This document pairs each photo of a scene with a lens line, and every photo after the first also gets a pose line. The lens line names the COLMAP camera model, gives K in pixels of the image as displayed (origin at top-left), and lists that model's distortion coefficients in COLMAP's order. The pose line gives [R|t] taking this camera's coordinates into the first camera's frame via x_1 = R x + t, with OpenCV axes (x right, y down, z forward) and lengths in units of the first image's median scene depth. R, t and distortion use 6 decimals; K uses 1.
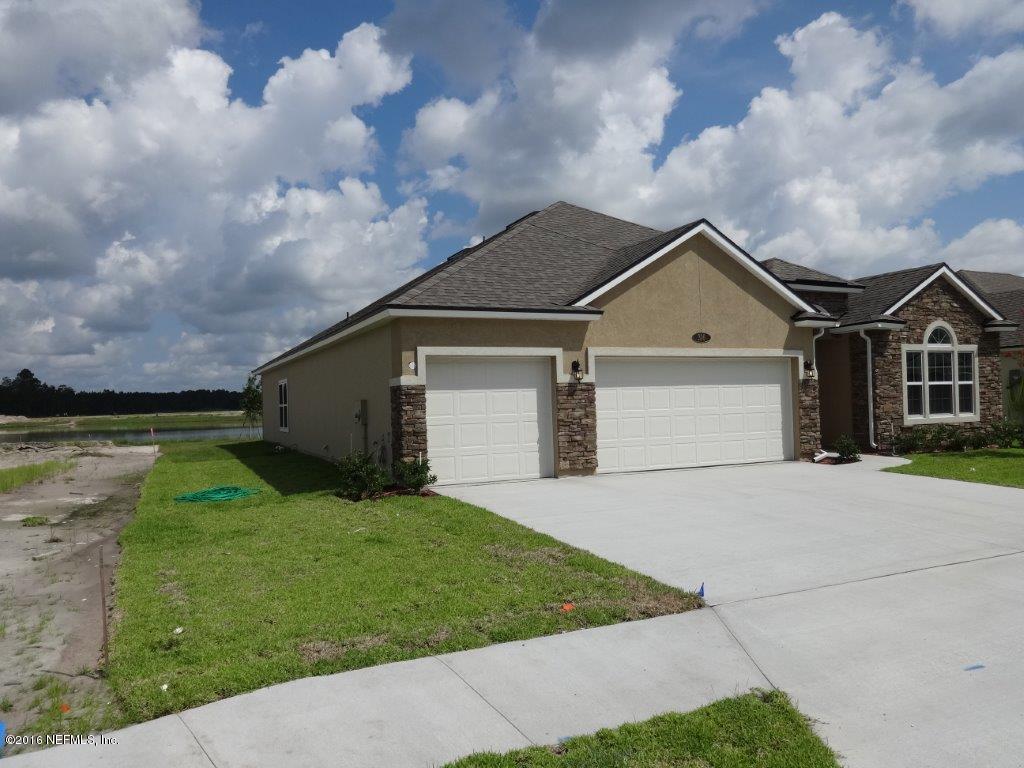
lens RADIAL K [[772.1, 0, 512.0], [0, 772.1, 384.0], [0, 0, 1]] dist [-0.008192, -0.003897]
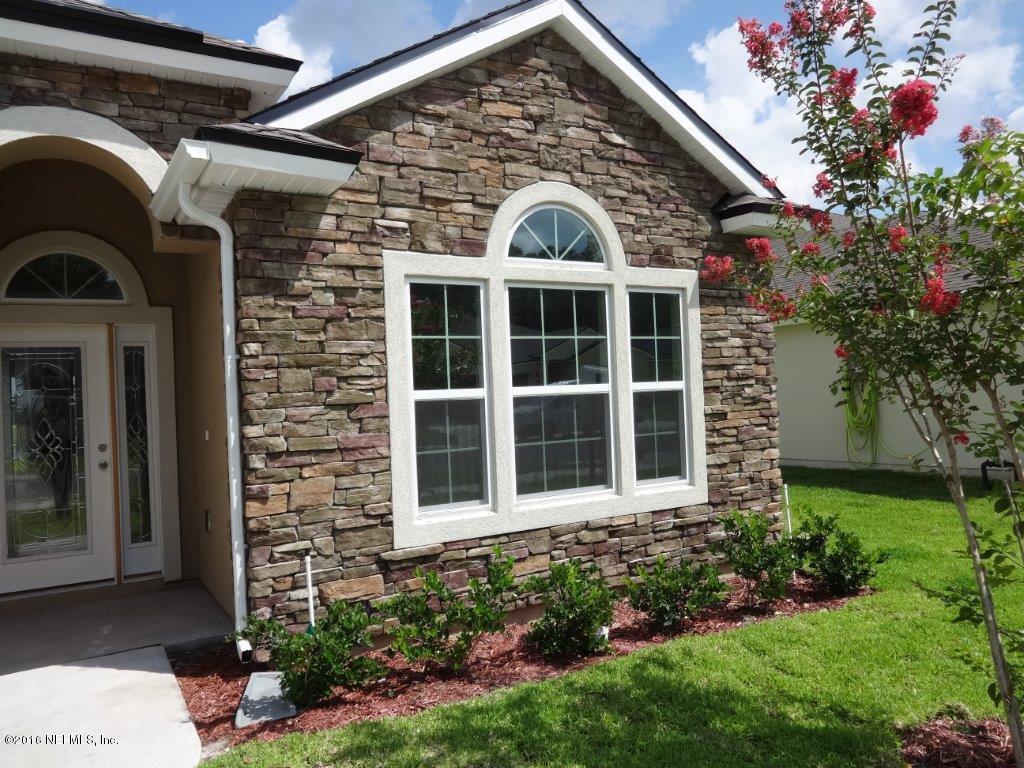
lens RADIAL K [[772.1, 0, 512.0], [0, 772.1, 384.0], [0, 0, 1]] dist [-0.008192, -0.003897]
pose [[0.993721, -0.019396, 0.110189, 0.503779], [0.018914, 0.999806, 0.005420, -0.005654], [-0.110273, -0.003301, 0.993896, 0.701273]]
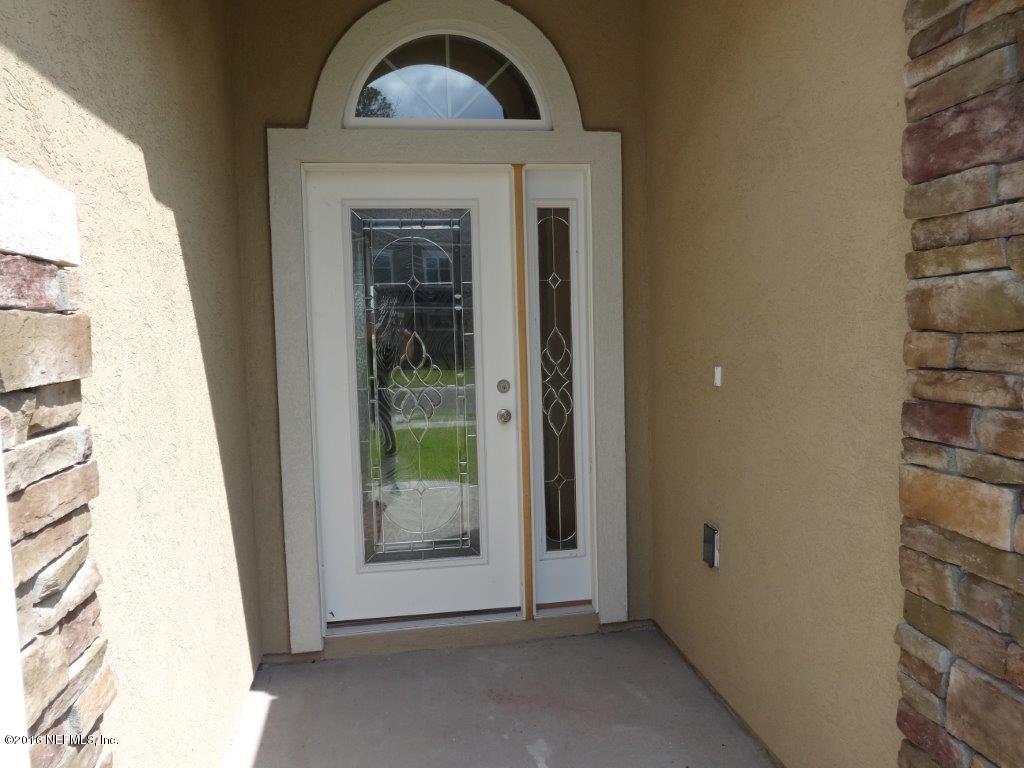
lens RADIAL K [[772.1, 0, 512.0], [0, 772.1, 384.0], [0, 0, 1]] dist [-0.008192, -0.003897]
pose [[0.963853, 0.017569, -0.265854, 0.445398], [0.011272, 0.994241, 0.106572, -0.002213], [0.266196, -0.105716, 0.958104, 0.813504]]
